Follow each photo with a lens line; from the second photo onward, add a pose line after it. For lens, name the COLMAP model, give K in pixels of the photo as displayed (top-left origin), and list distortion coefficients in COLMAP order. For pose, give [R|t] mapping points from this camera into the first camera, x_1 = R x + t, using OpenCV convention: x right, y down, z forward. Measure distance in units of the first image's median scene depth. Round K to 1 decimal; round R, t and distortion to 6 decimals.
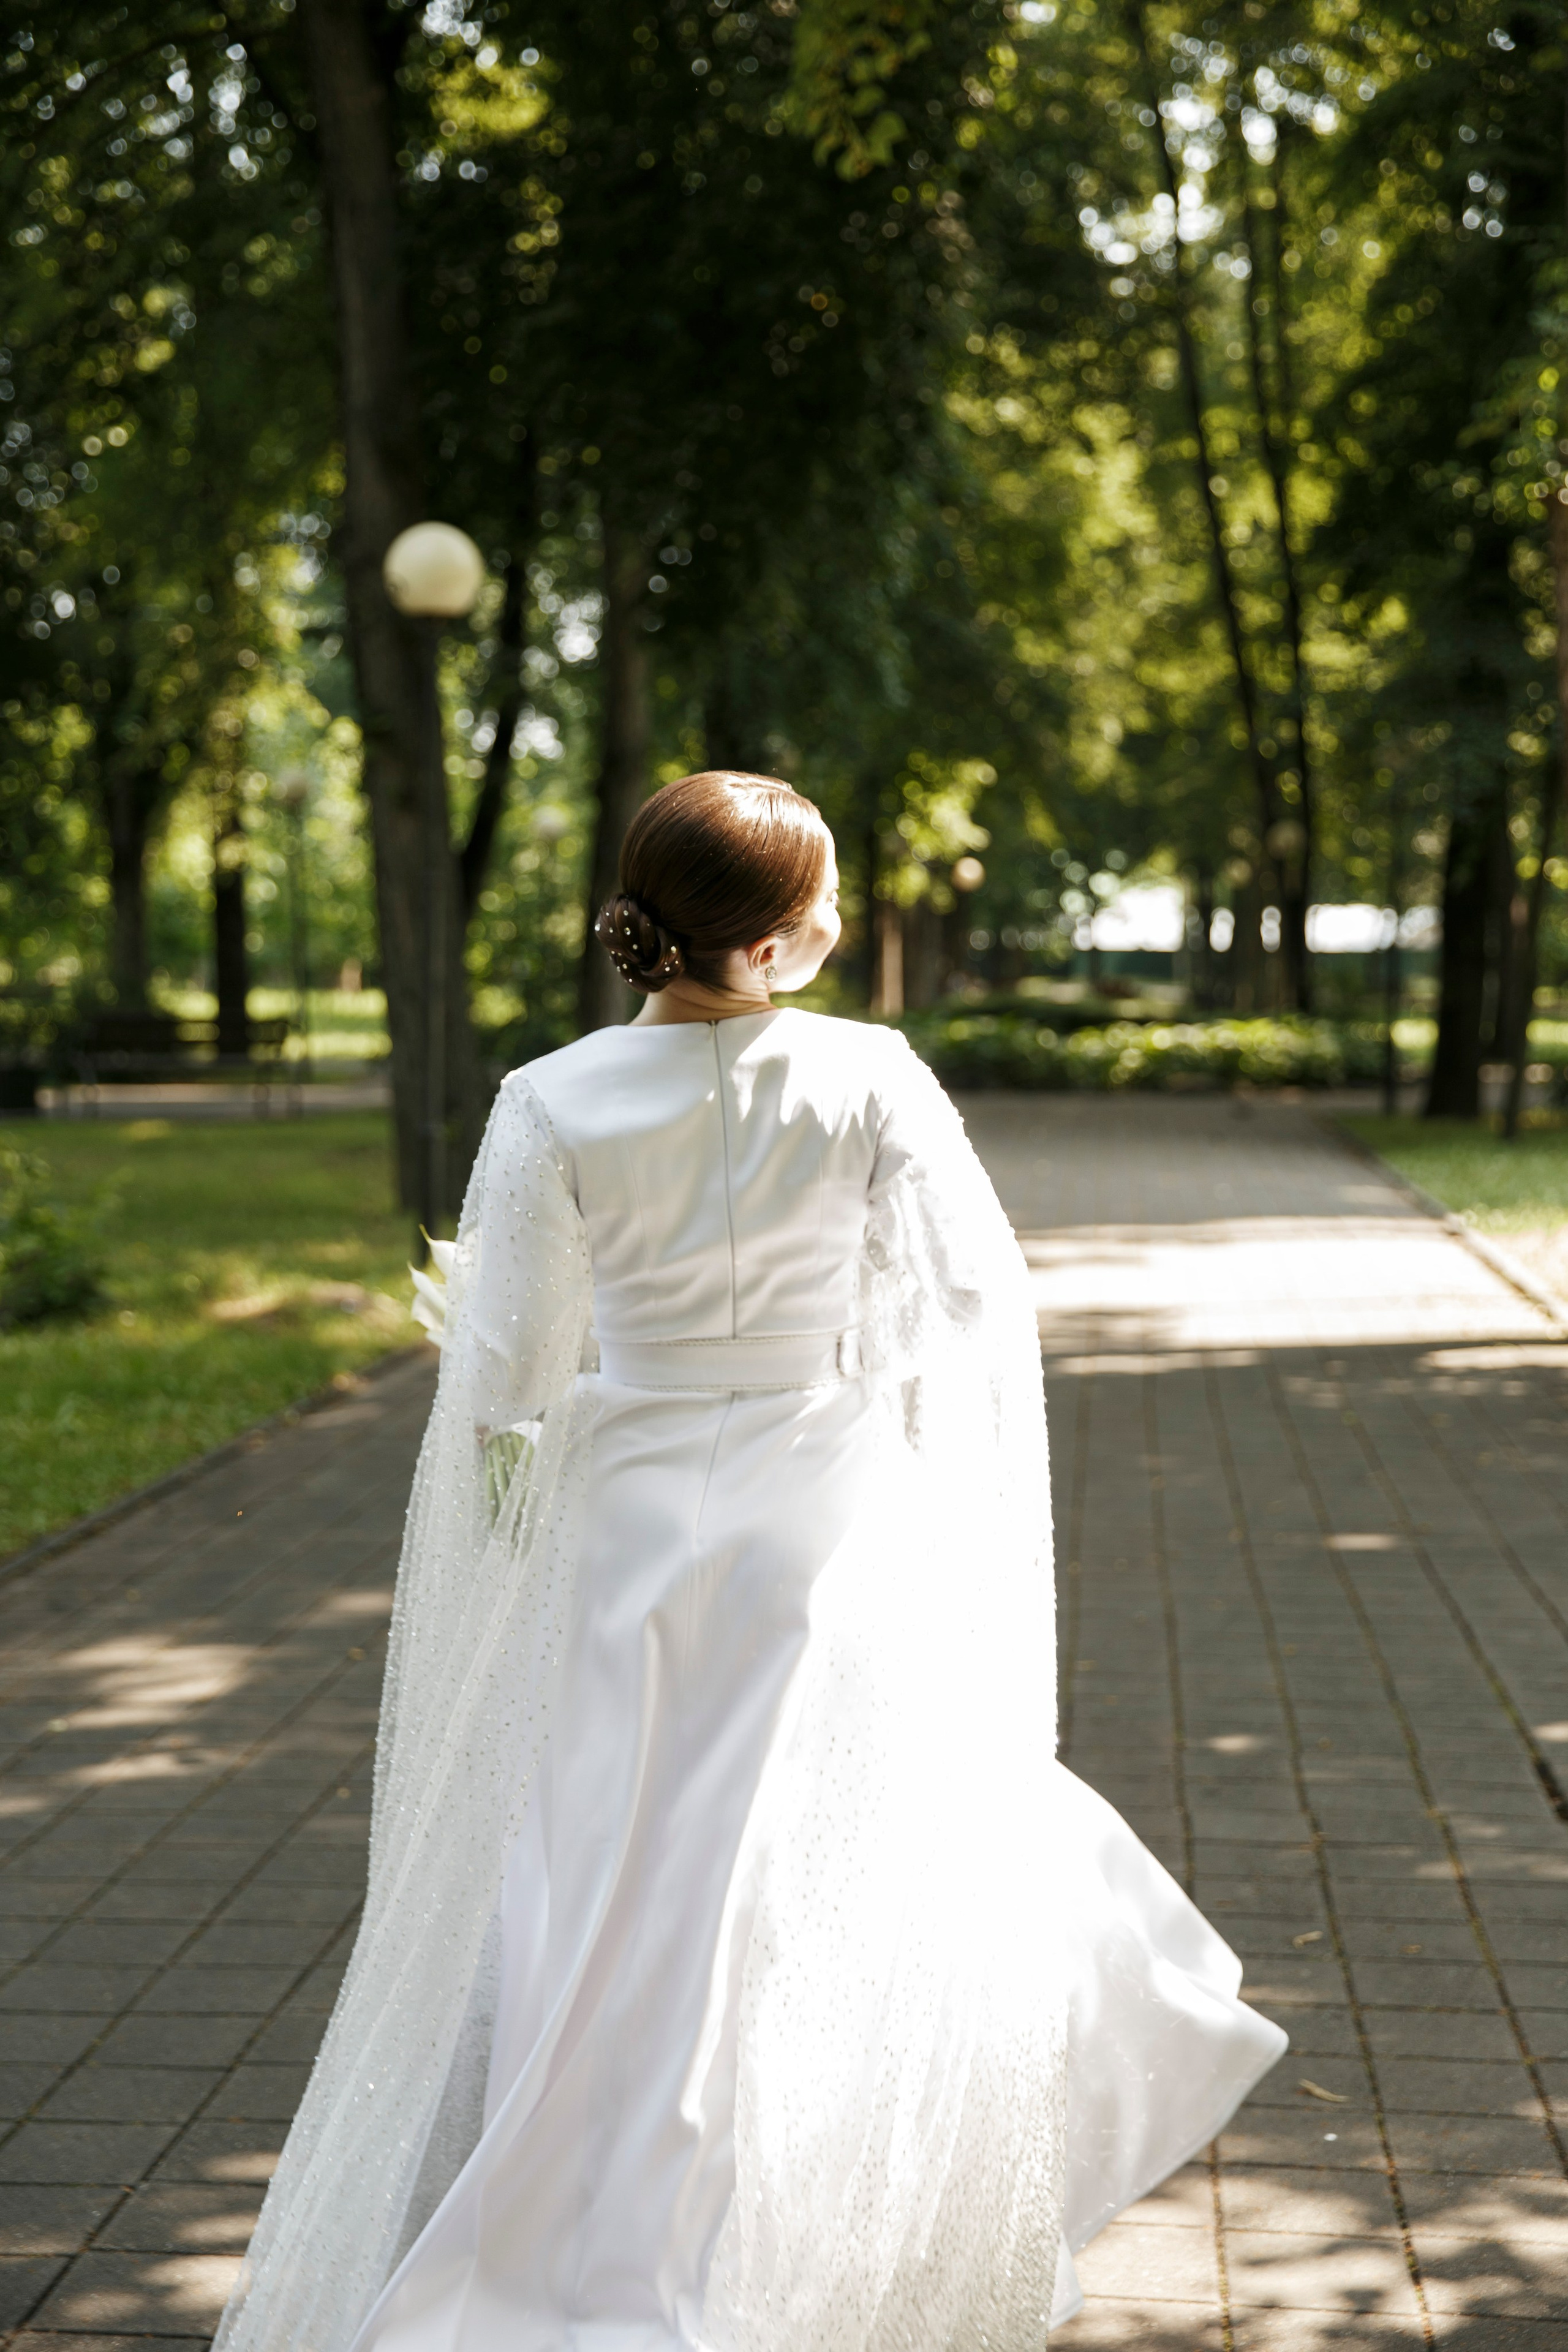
lens RADIAL K [[3231.5, 0, 780.2], [0, 3231.5, 1110.1], [0, 0, 1]] dist [0.143700, -0.048466]
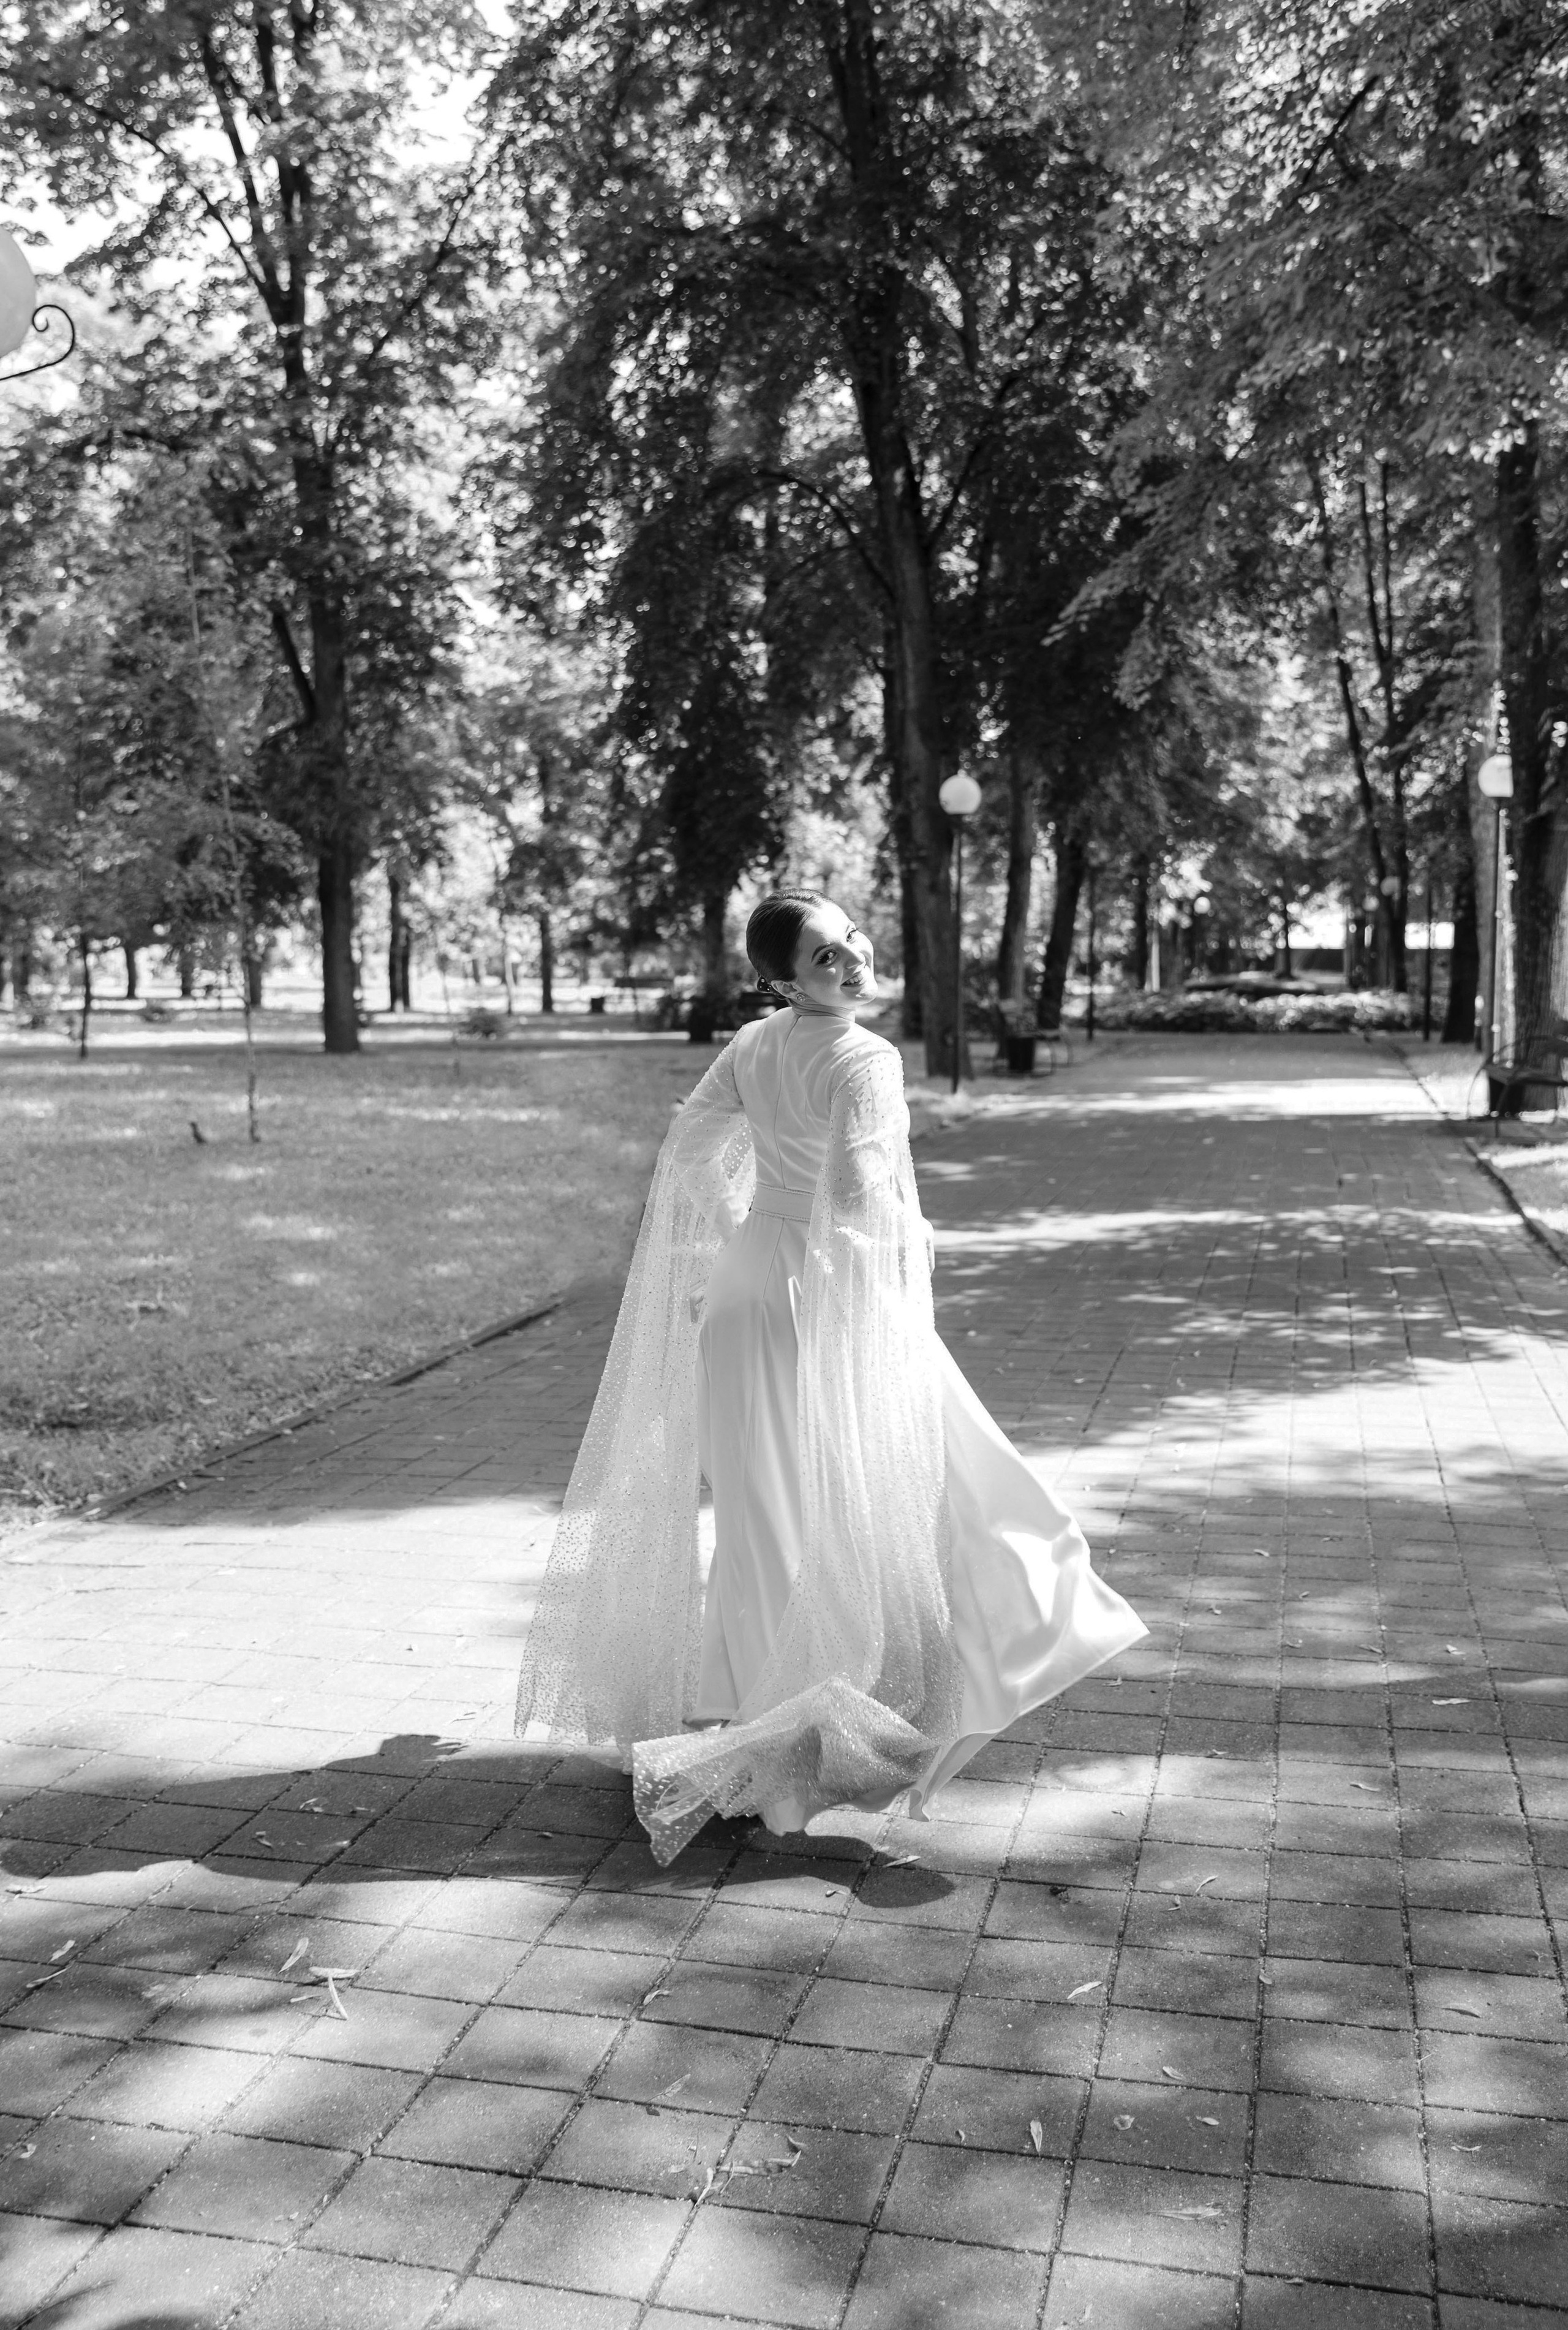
lens RADIAL K [[2141.3, 0, 785.2], [0, 2141.3, 1111.3], [0, 0, 1]] dist [-0.010758, -0.001972]
pose [[0.990533, -0.000272, -0.137277, -0.004480], [0.003595, 0.999706, 0.023962, 0.007222], [0.137230, -0.024229, 0.990243, -0.171928]]
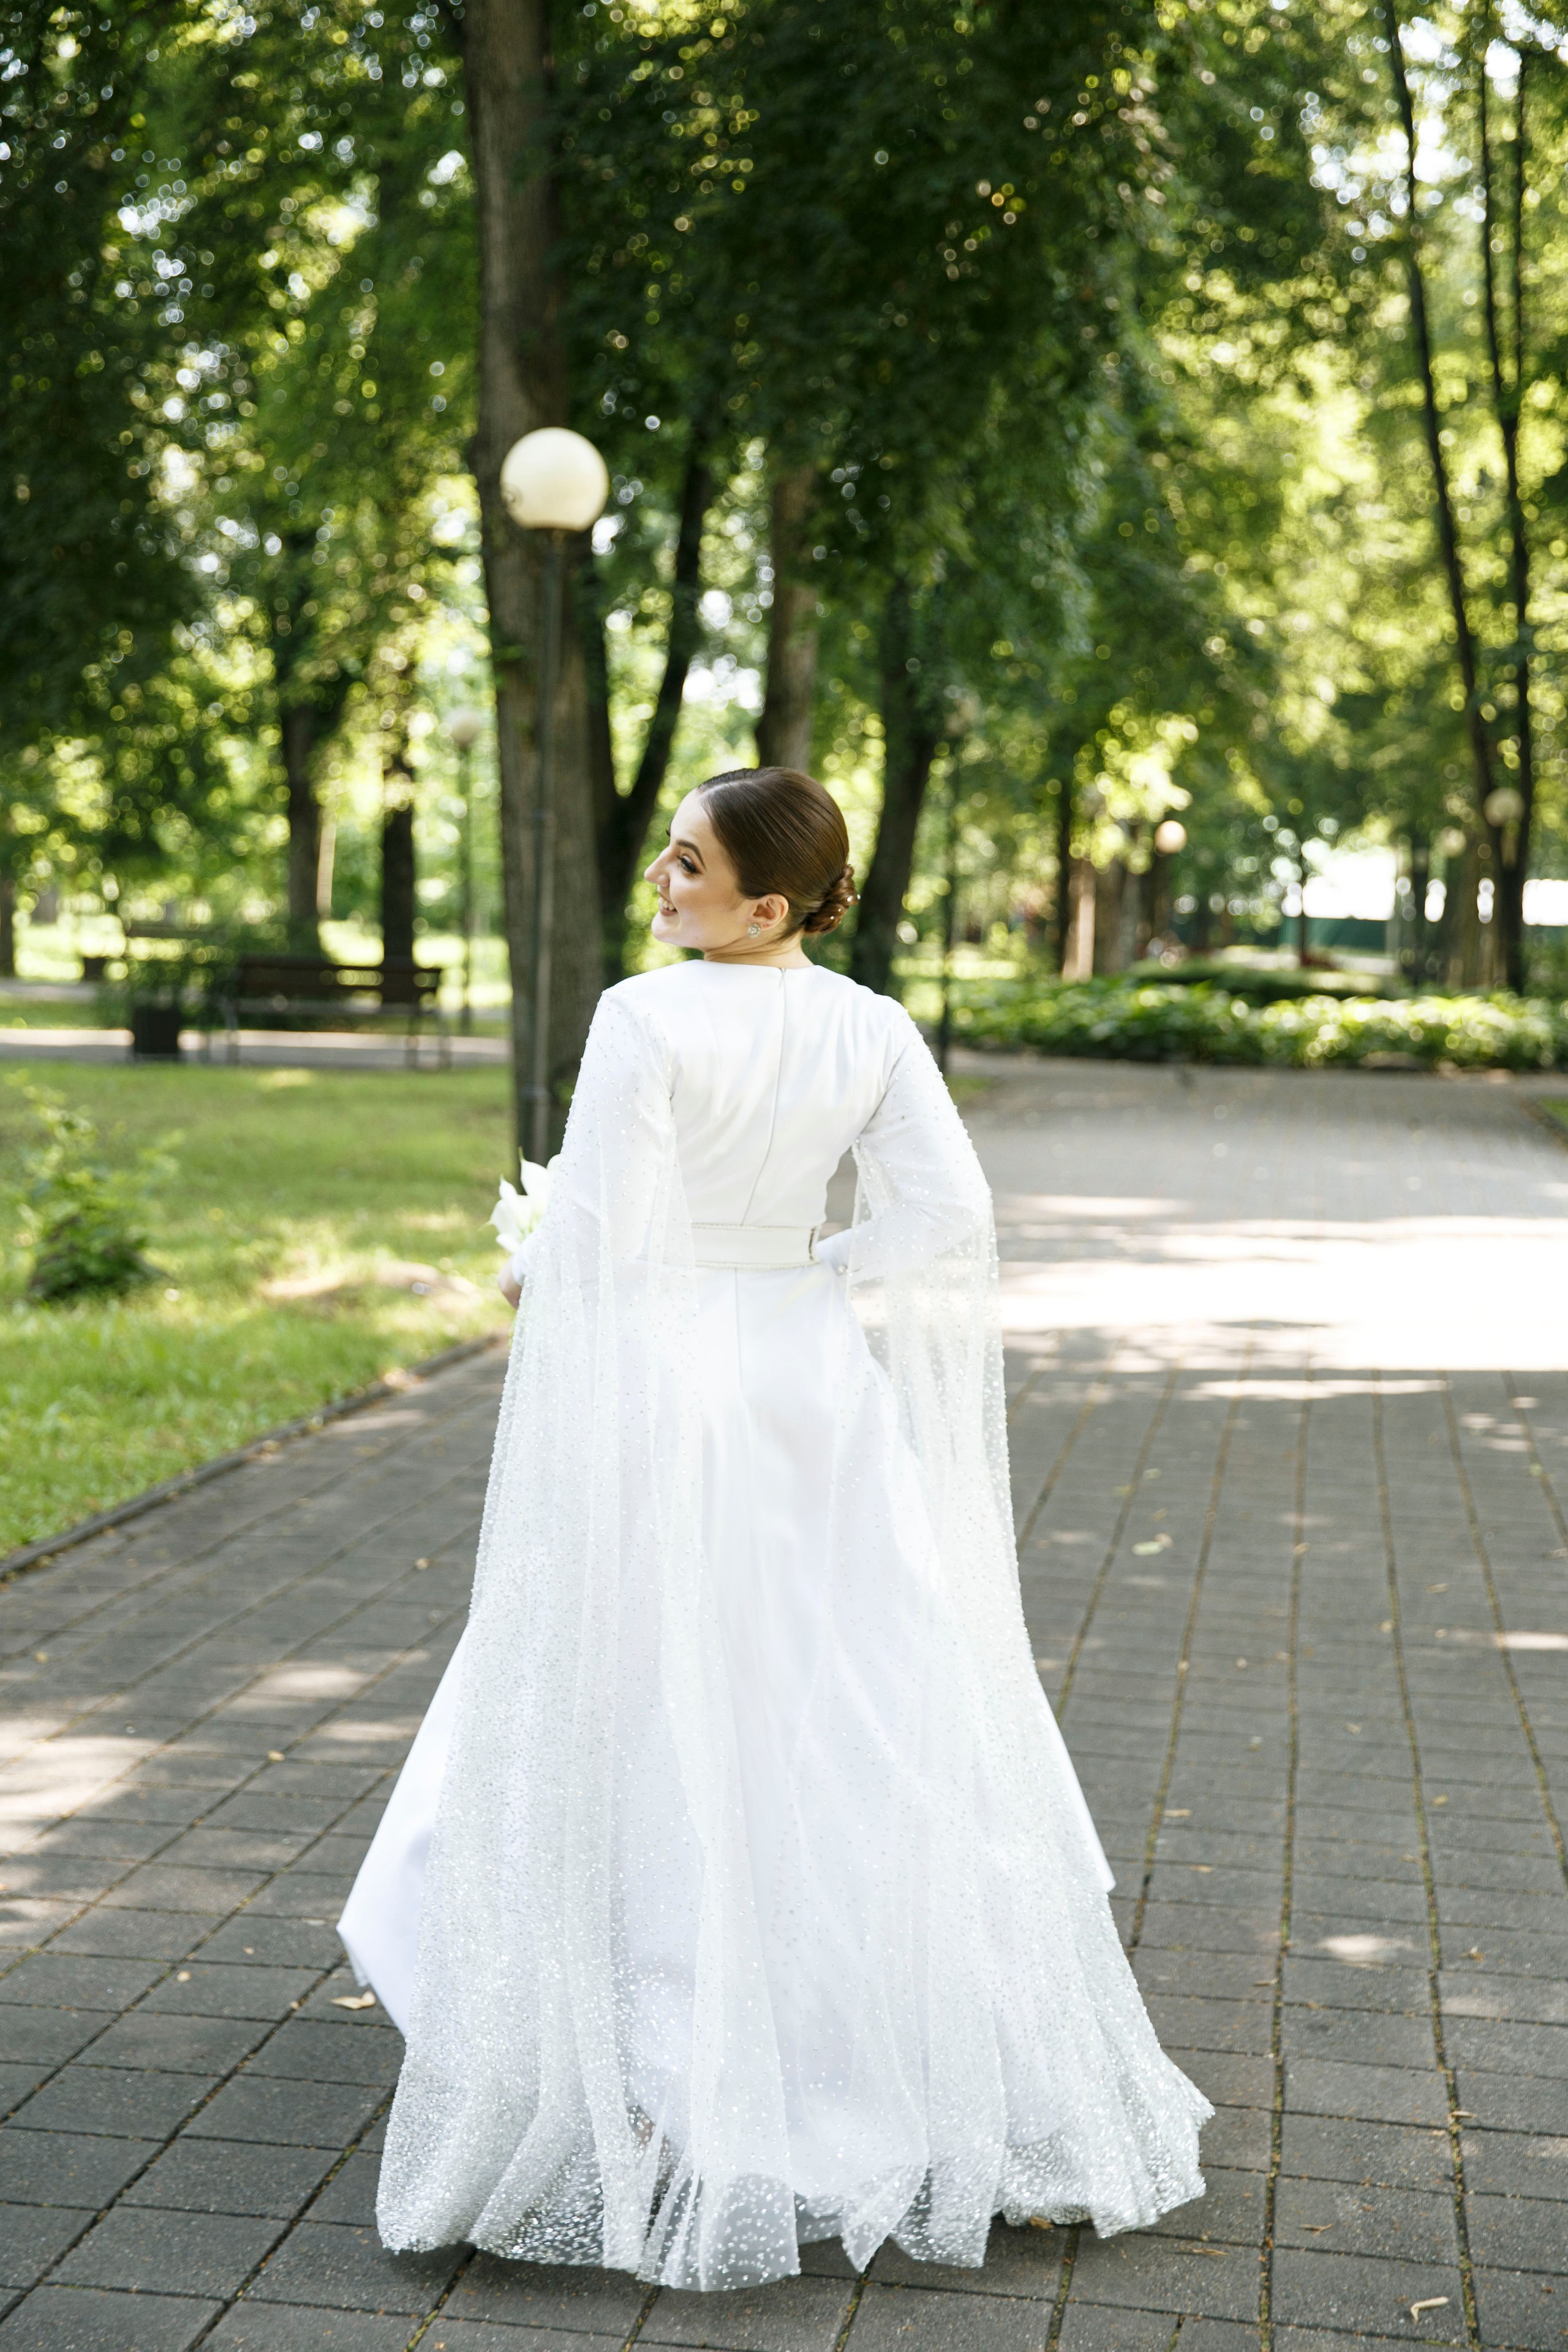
lens RADIAL K [[3231.5, 0, 780.2], [0, 3231.5, 1110.1], [0, 0, 1]] dist [0.143700, -0.048466]
pose [[0.997576, 0.031043, -0.062271, 0.006922], [-0.030233, 0.999446, 0.013916, -0.001510], [0.062668, -0.012000, 0.997962, 0.033571]]
